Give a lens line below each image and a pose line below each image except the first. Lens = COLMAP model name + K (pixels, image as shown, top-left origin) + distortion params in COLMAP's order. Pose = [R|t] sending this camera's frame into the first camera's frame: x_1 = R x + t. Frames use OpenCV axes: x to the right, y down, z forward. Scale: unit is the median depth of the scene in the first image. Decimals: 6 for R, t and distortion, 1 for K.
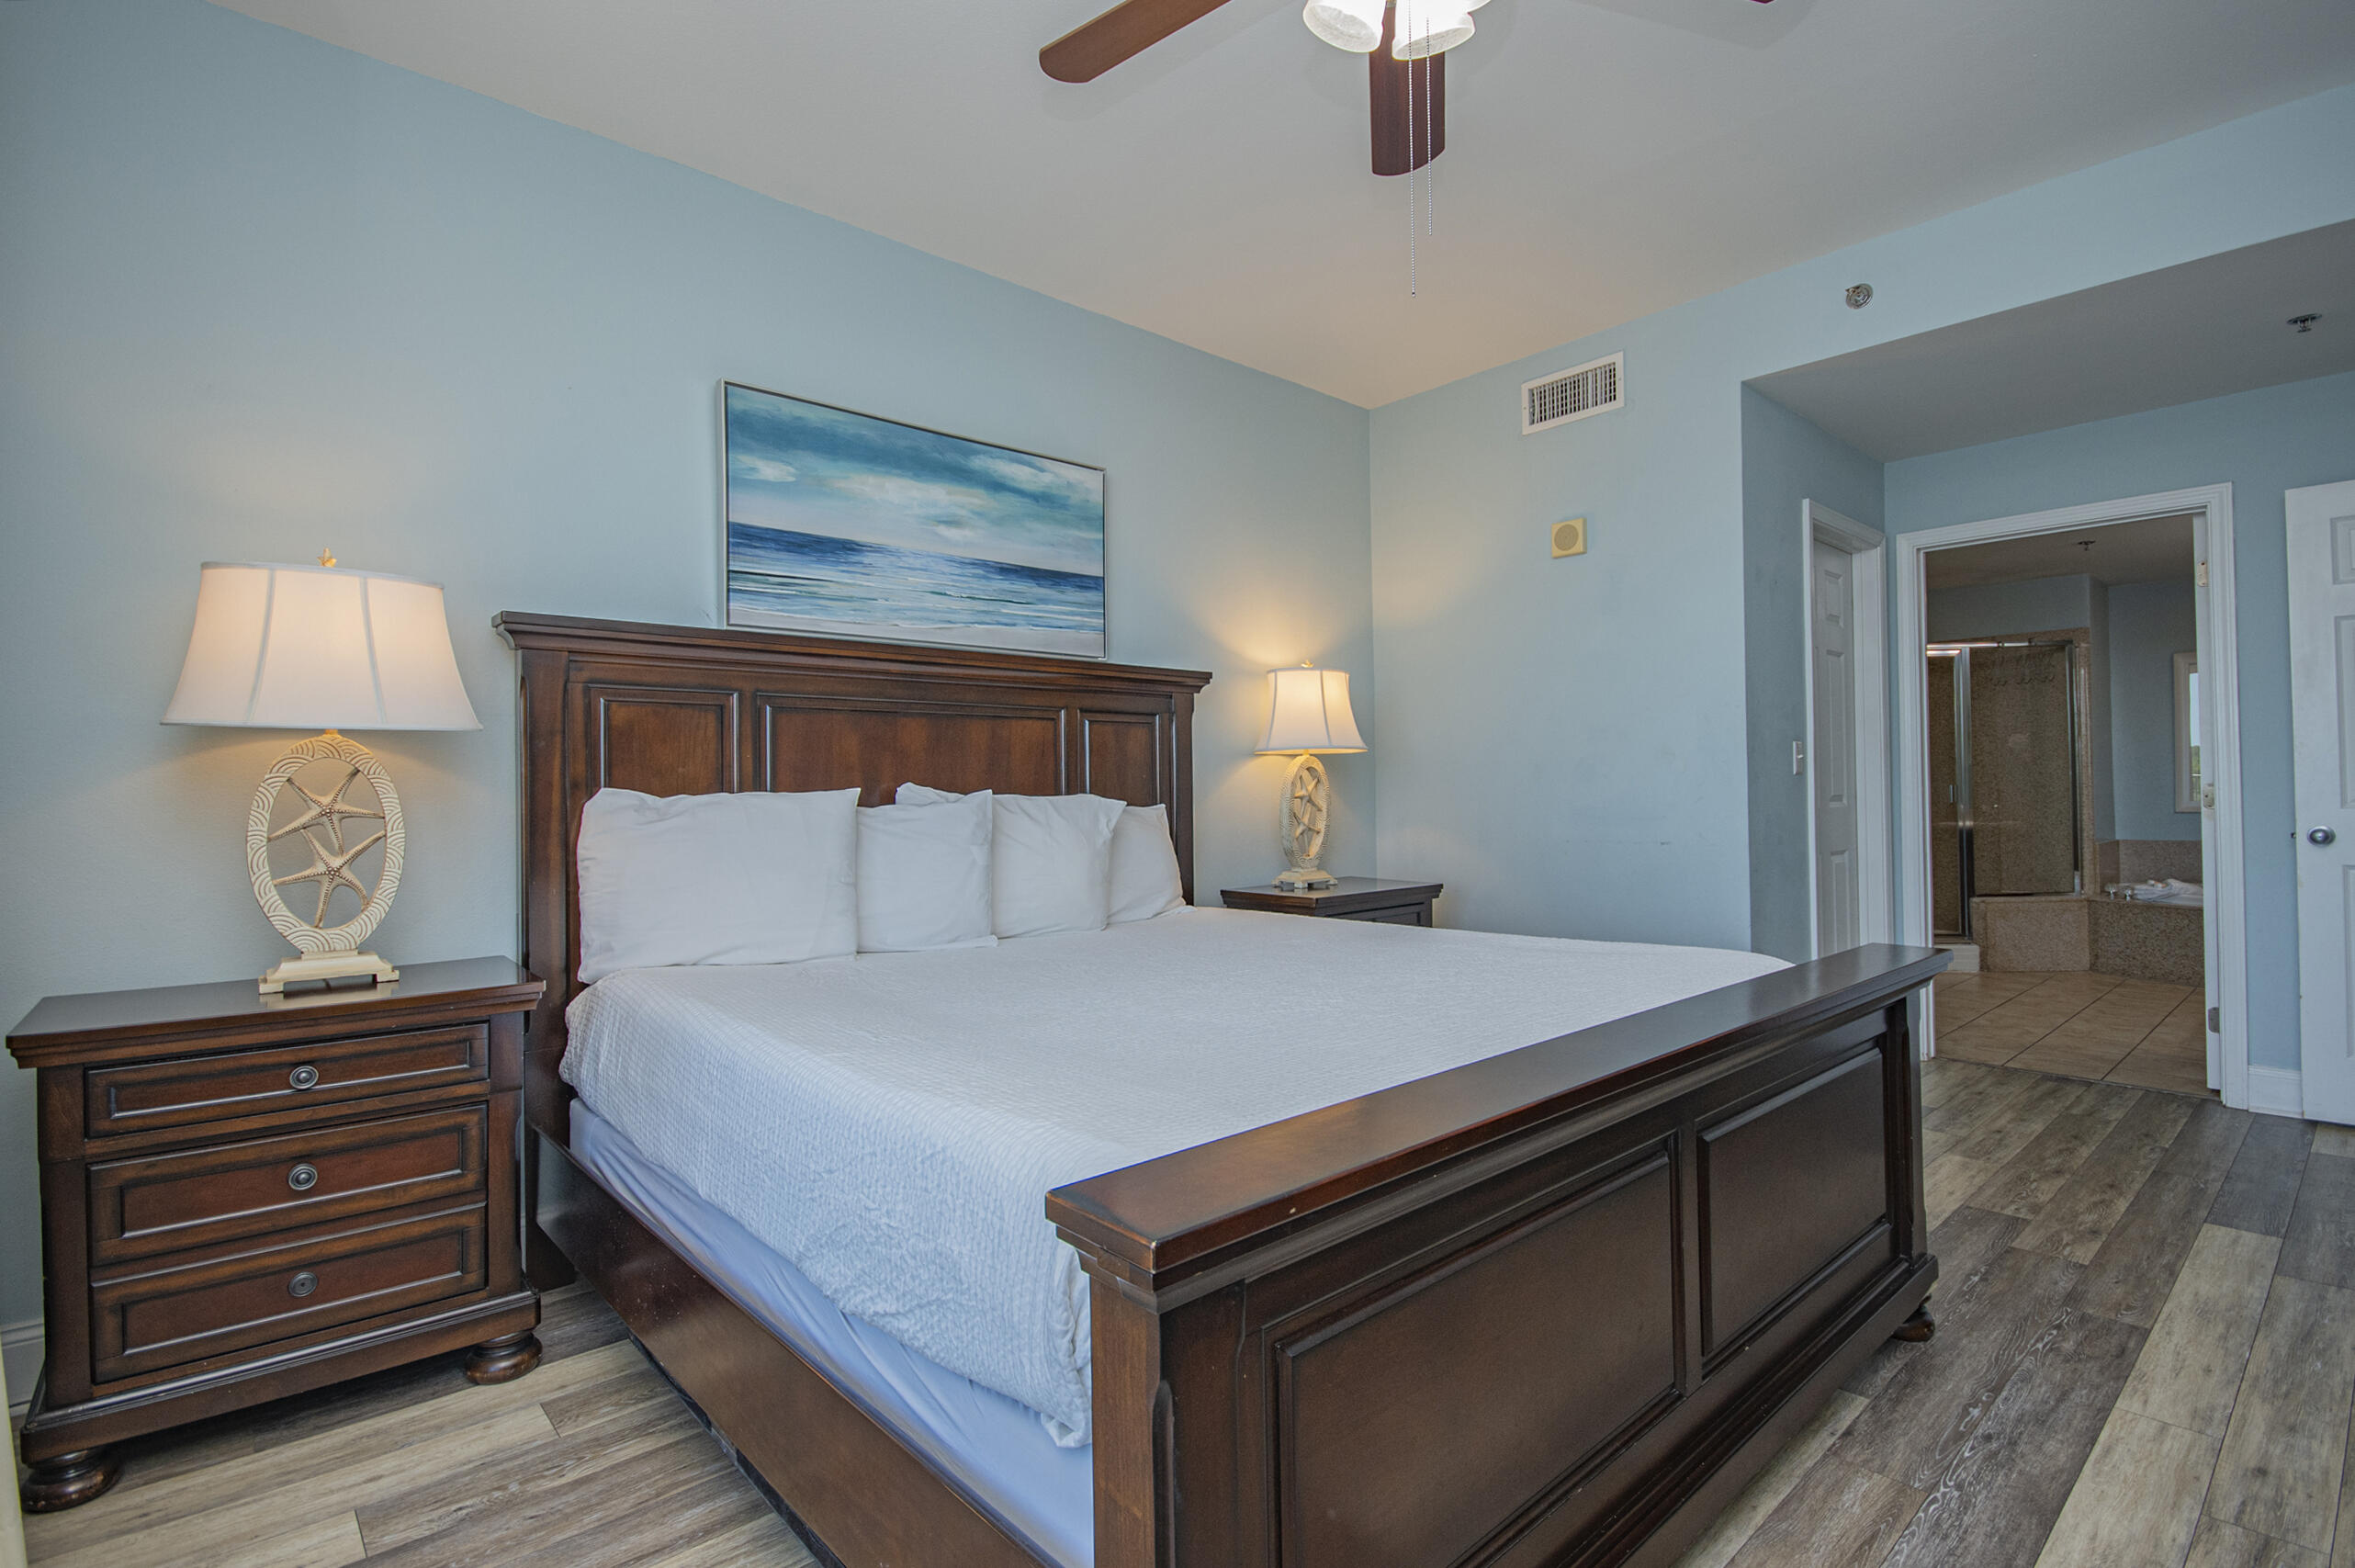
lens RADIAL K [[1101.5, 0, 1177.5], [0, 1101.5, 784.0], [0, 0, 1]] dist [0.013312, 0.000375]
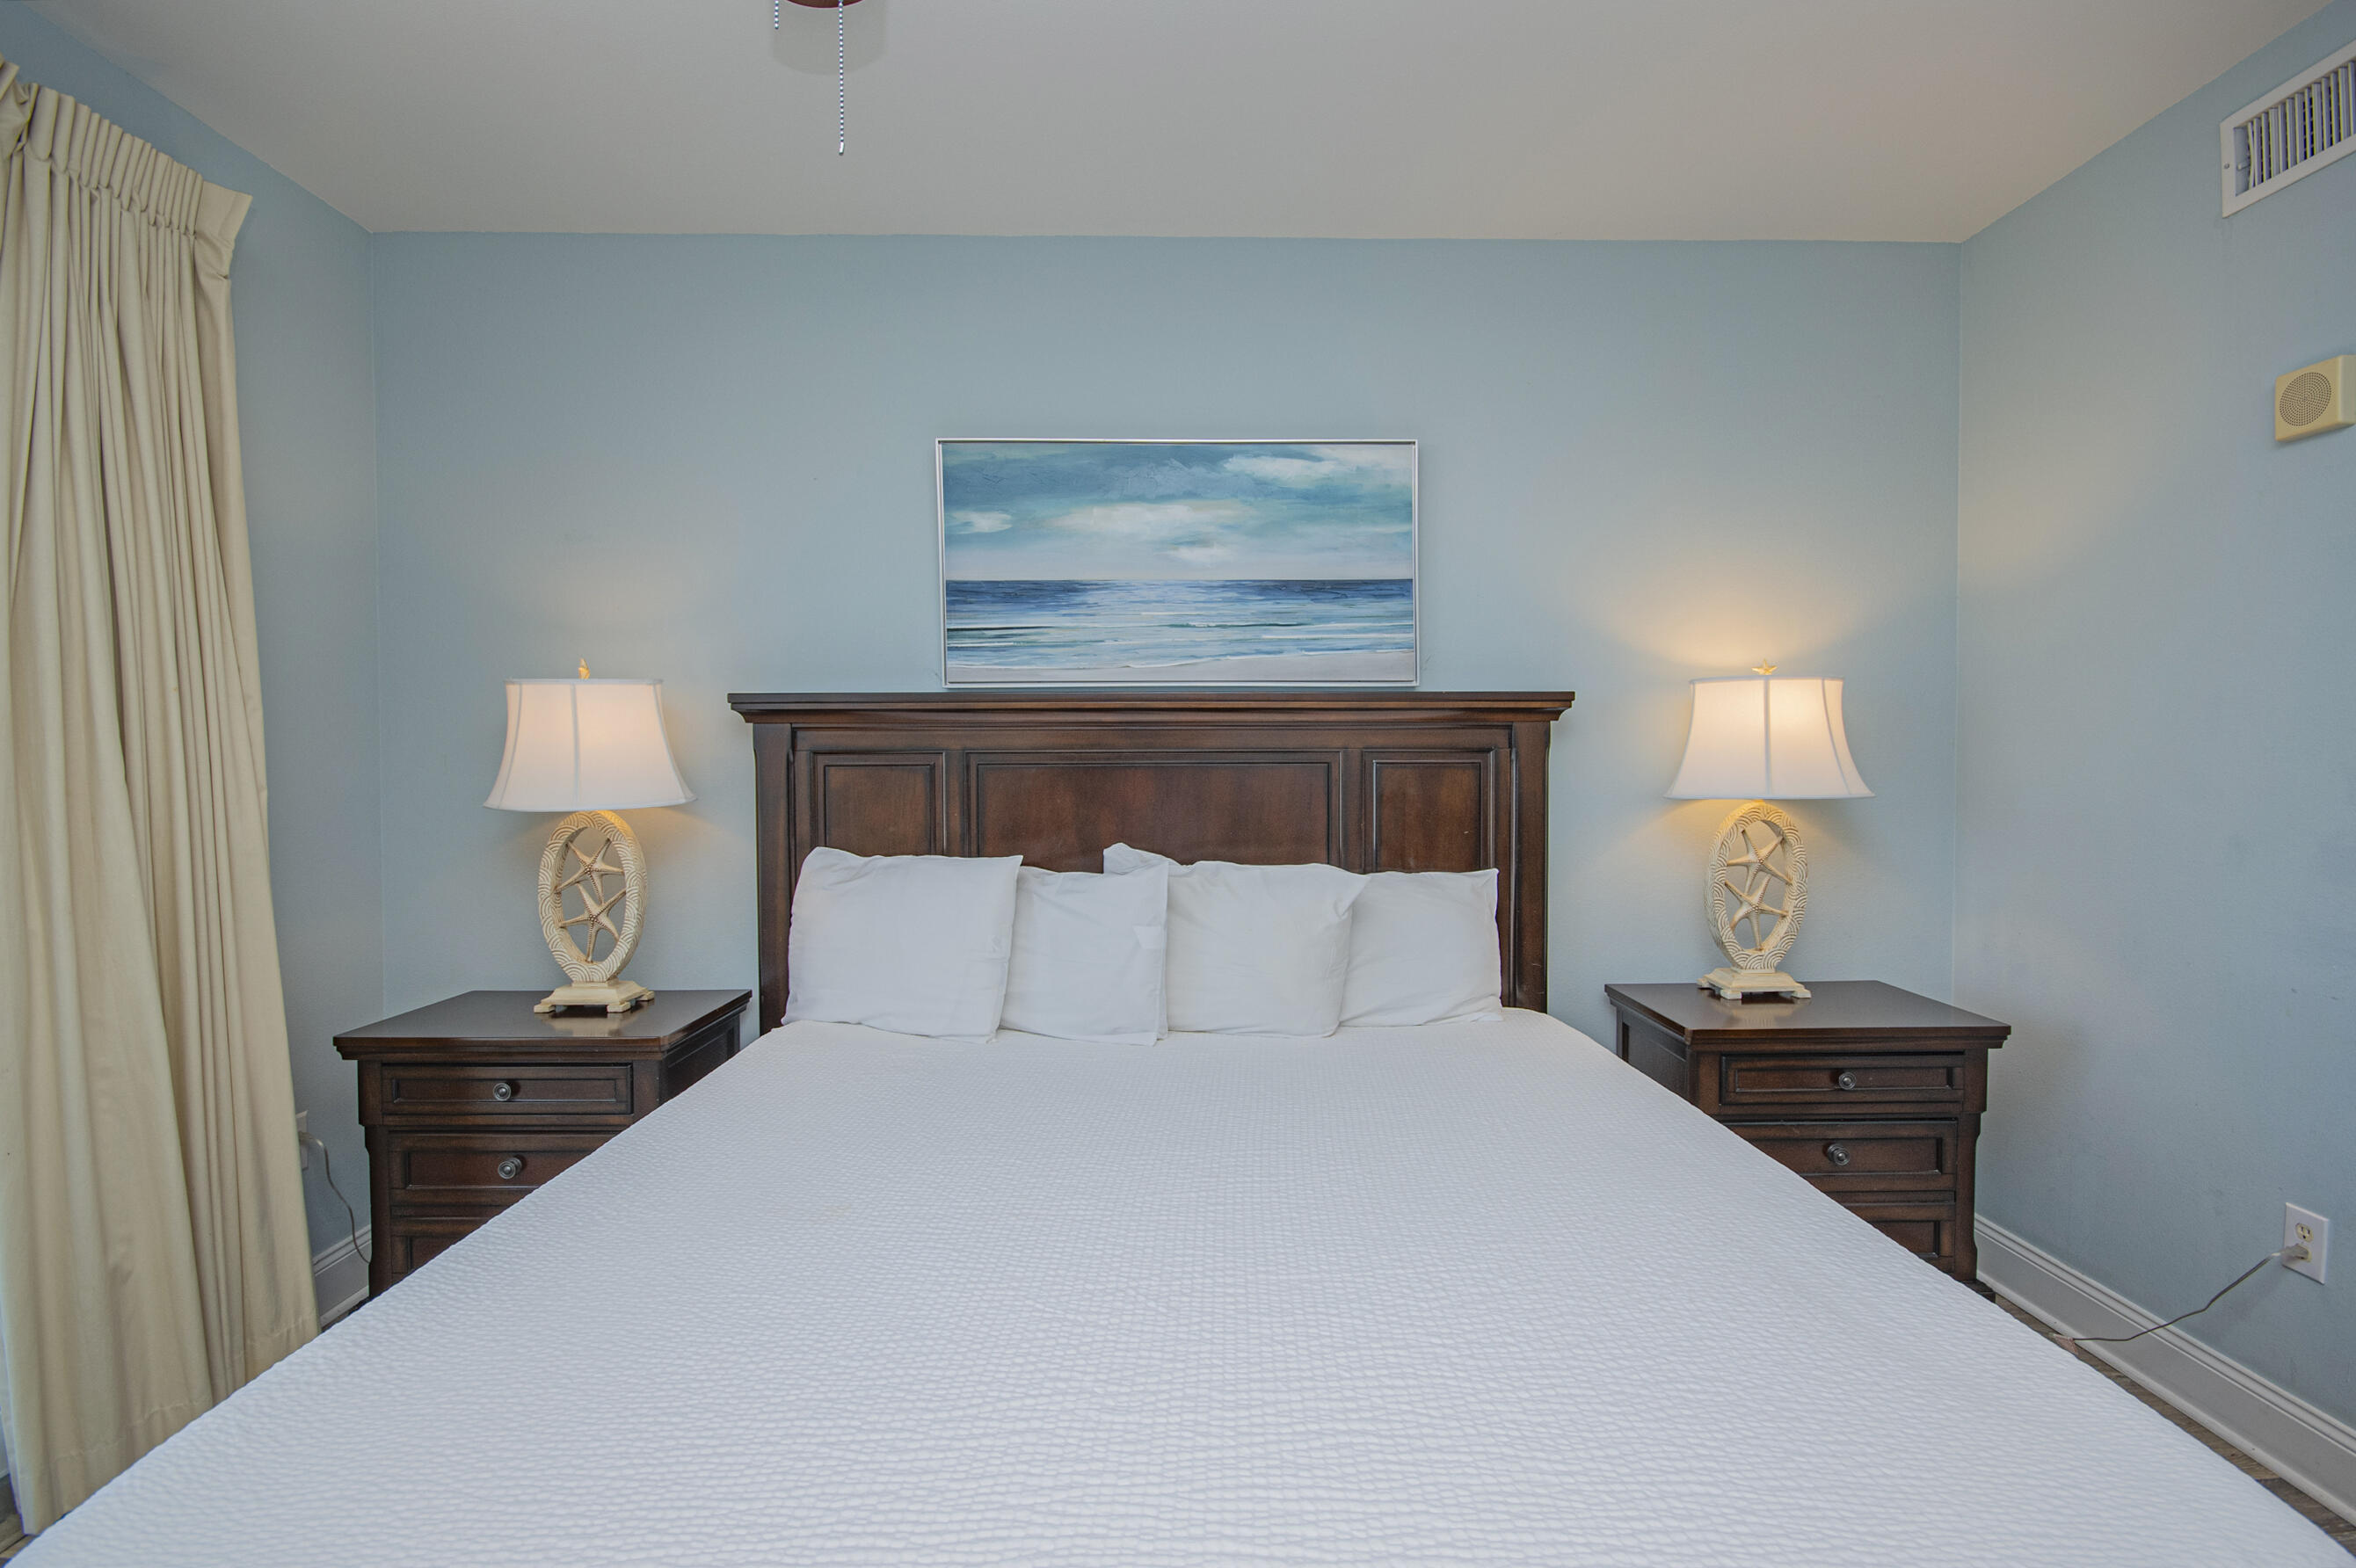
lens RADIAL K [[1037.2, 0, 1180.7], [0, 1037.2, 784.7], [0, 0, 1]] dist [-0.000105, -0.000349]
pose [[0.762568, 0.026293, -0.646374, 0.328218], [-0.001402, 0.999238, 0.038994, -0.078454], [0.646907, -0.028829, 0.762024, 0.364827]]
